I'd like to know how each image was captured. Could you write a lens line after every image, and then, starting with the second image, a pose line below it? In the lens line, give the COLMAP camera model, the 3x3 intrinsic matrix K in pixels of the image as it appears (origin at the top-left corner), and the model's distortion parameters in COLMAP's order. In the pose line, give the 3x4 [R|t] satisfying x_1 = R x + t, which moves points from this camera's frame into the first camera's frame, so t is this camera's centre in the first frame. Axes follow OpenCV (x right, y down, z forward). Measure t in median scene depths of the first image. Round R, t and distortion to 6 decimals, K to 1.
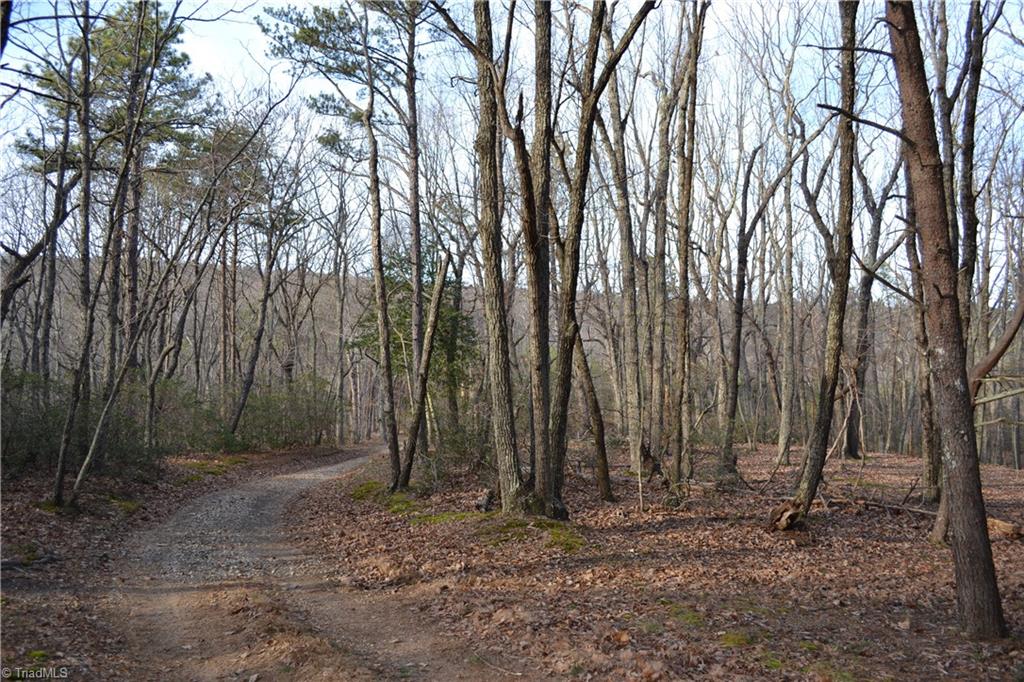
lens RADIAL K [[812.2, 0, 514.9], [0, 812.2, 356.5], [0, 0, 1]] dist [-0.089033, 0.011548]
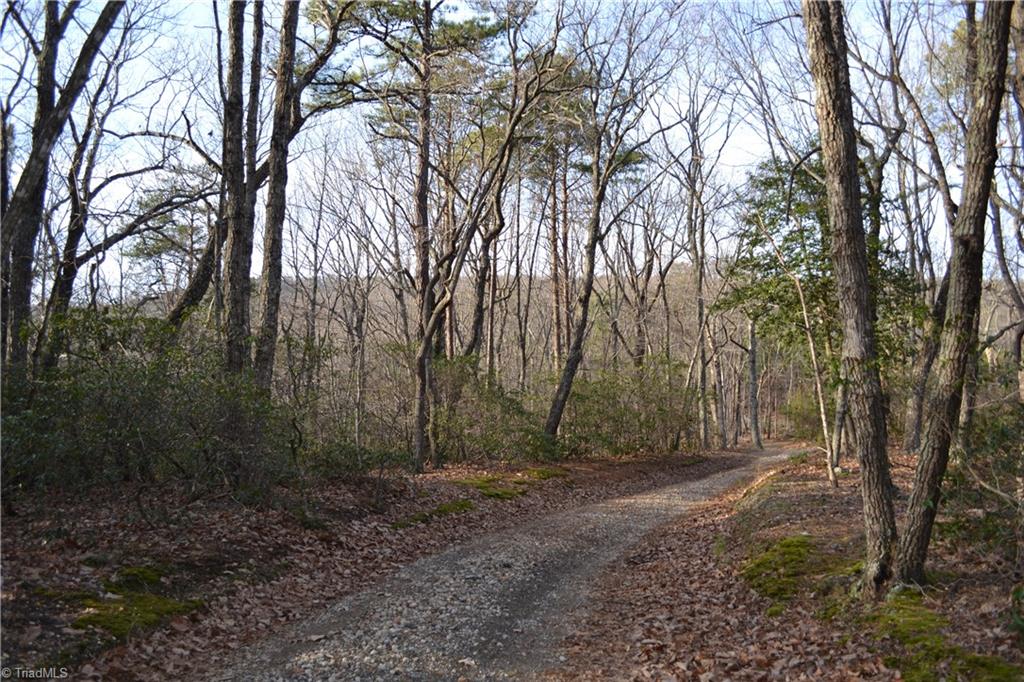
lens RADIAL K [[812.2, 0, 514.9], [0, 812.2, 356.5], [0, 0, 1]] dist [-0.089033, 0.011548]
pose [[0.906813, -0.031346, -0.420365, -0.098832], [0.028205, 0.999508, -0.013687, 0.045913], [0.420588, 0.000555, 0.907252, 0.419632]]
